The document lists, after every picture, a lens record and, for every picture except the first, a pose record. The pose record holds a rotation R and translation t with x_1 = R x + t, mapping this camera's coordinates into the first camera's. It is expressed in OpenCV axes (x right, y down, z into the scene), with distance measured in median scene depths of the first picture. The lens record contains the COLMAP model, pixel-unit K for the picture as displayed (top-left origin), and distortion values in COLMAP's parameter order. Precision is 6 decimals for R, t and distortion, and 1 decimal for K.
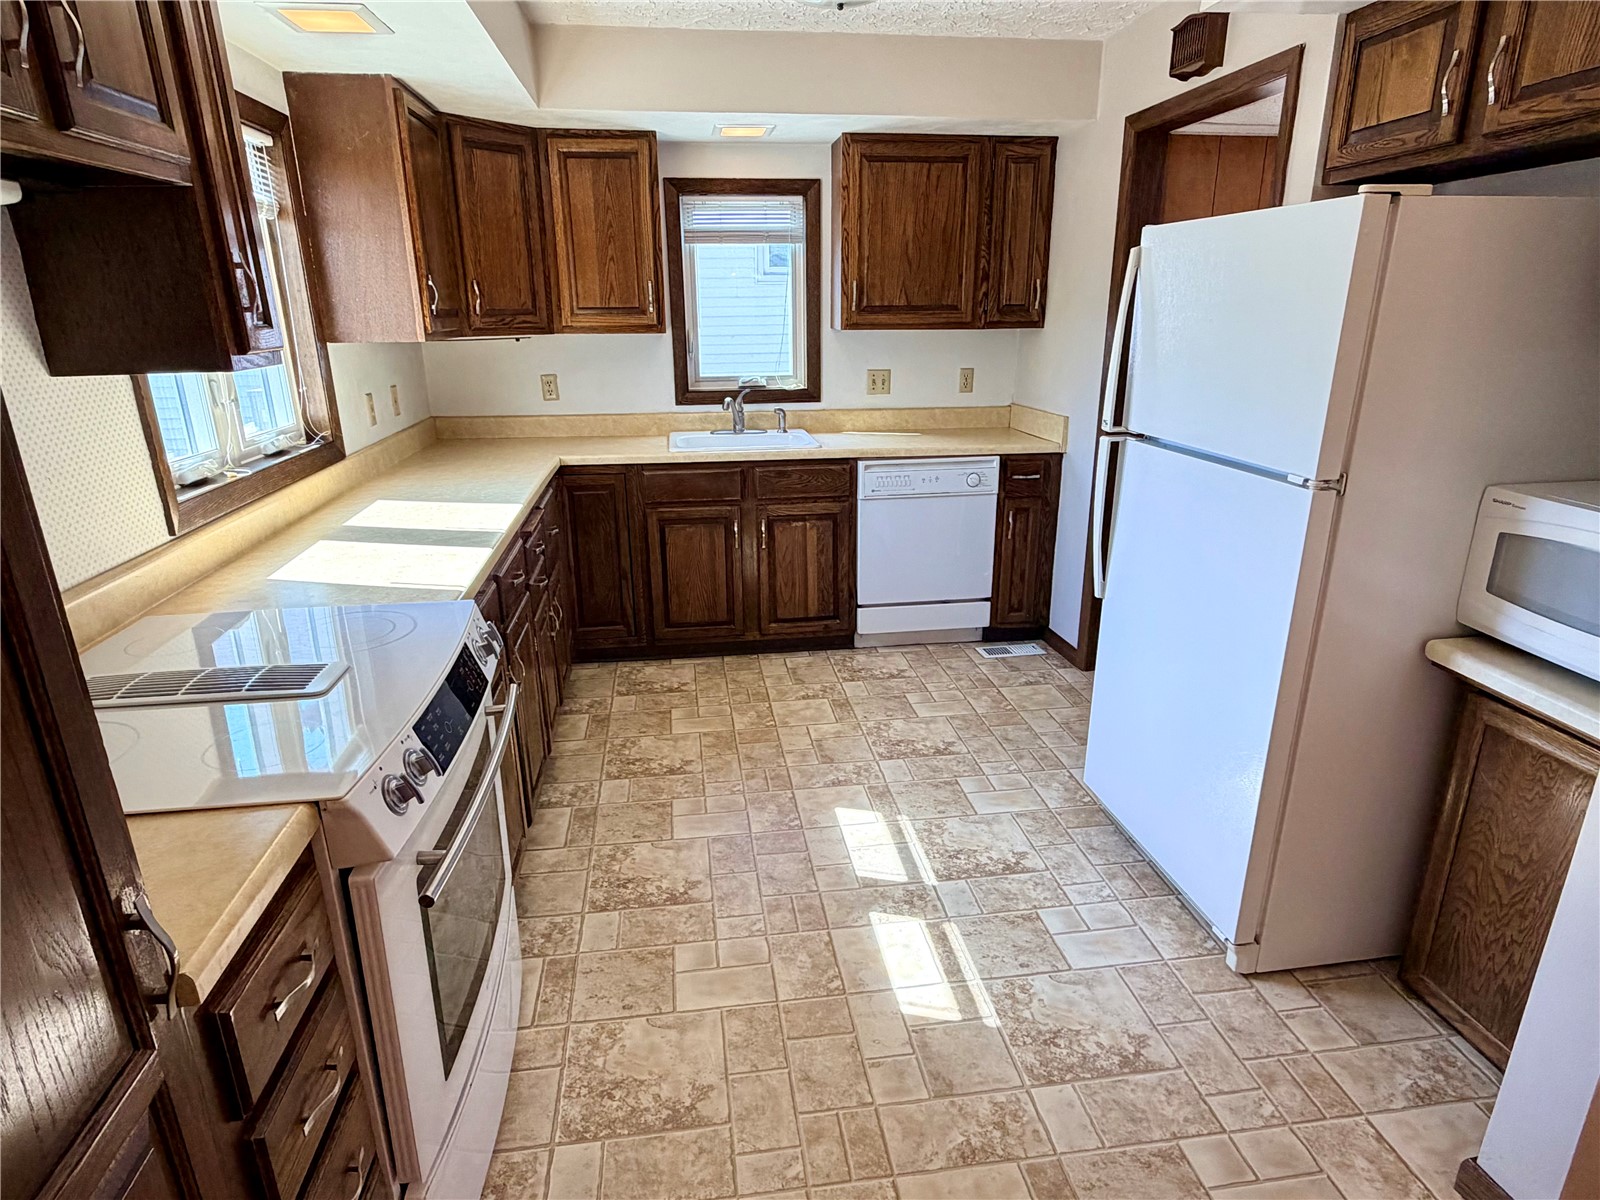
lens RADIAL K [[904.2, 0, 787.1], [0, 904.2, 599.5], [0, 0, 1]] dist [0.004391, -0.000584]
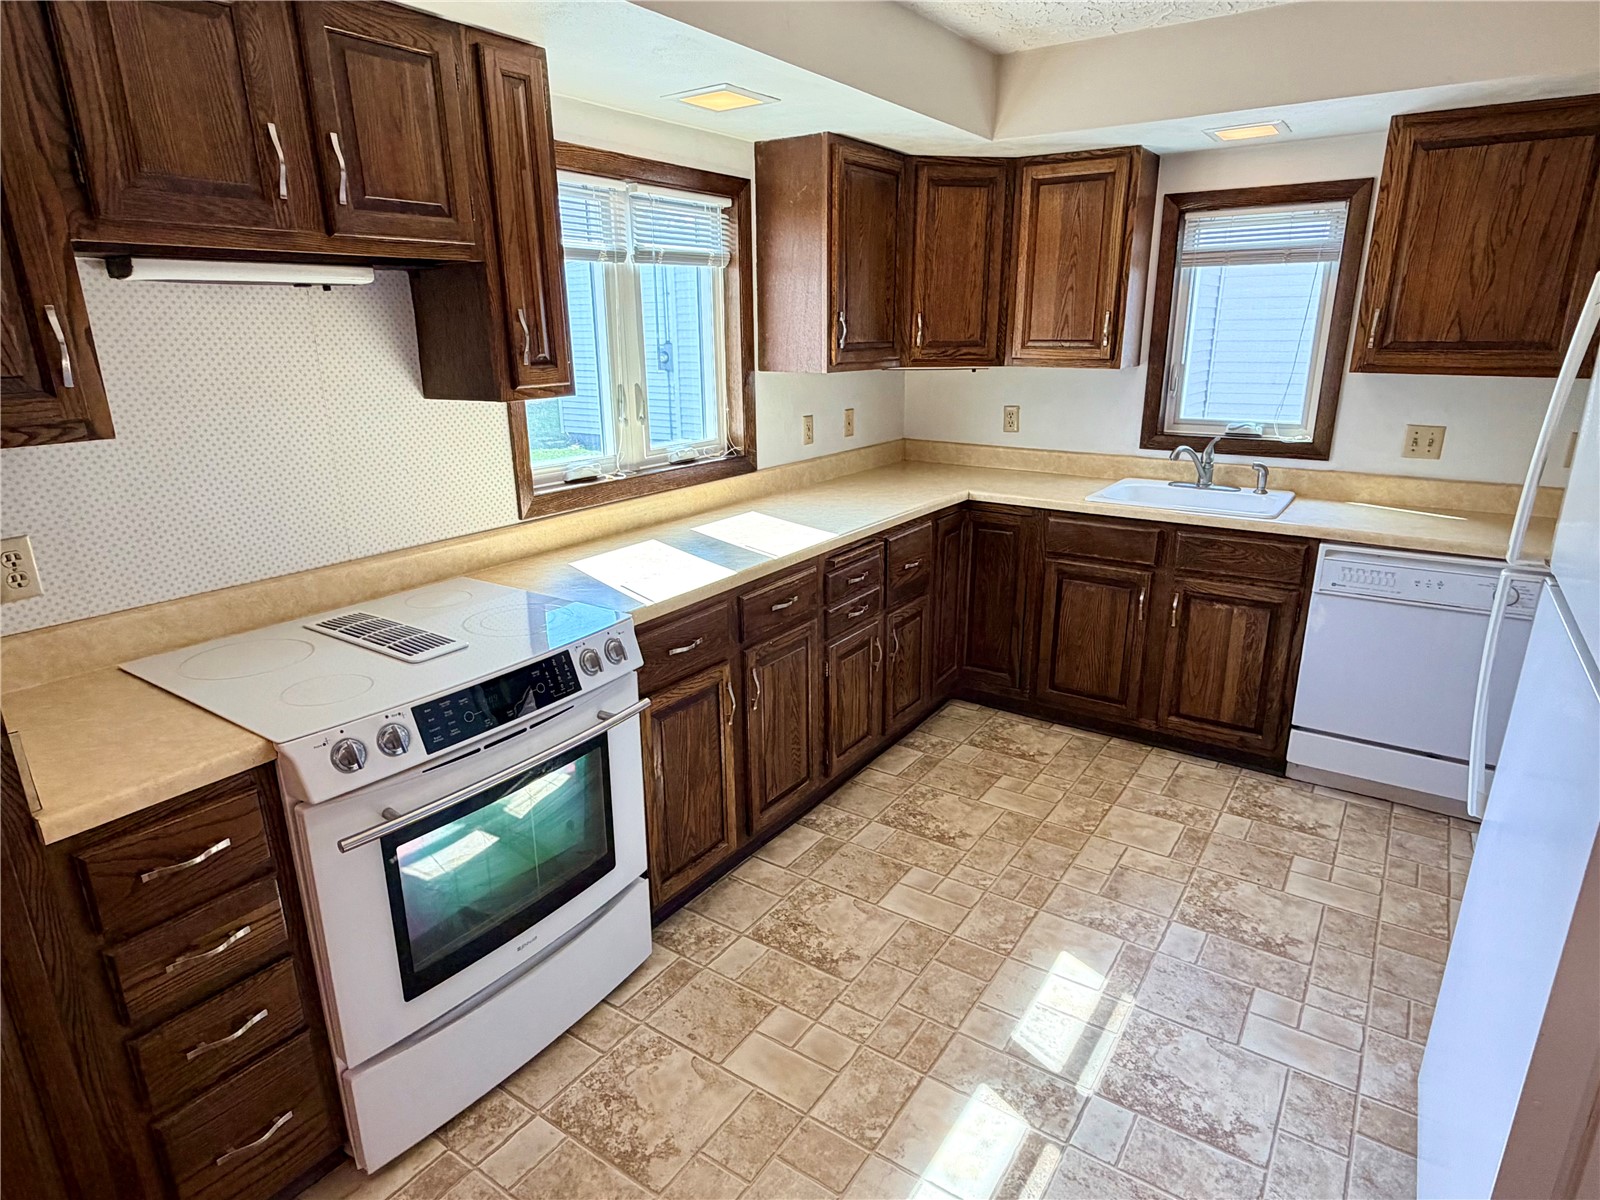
lens RADIAL K [[904.2, 0, 806.7], [0, 904.2, 597.7], [0, 0, 1]] dist [0.004391, -0.000584]
pose [[0.747418, 0.196377, -0.634667, 0.256085], [-0.205872, 0.976751, 0.059779, -0.065233], [0.631651, 0.085980, 0.770470, 0.138353]]
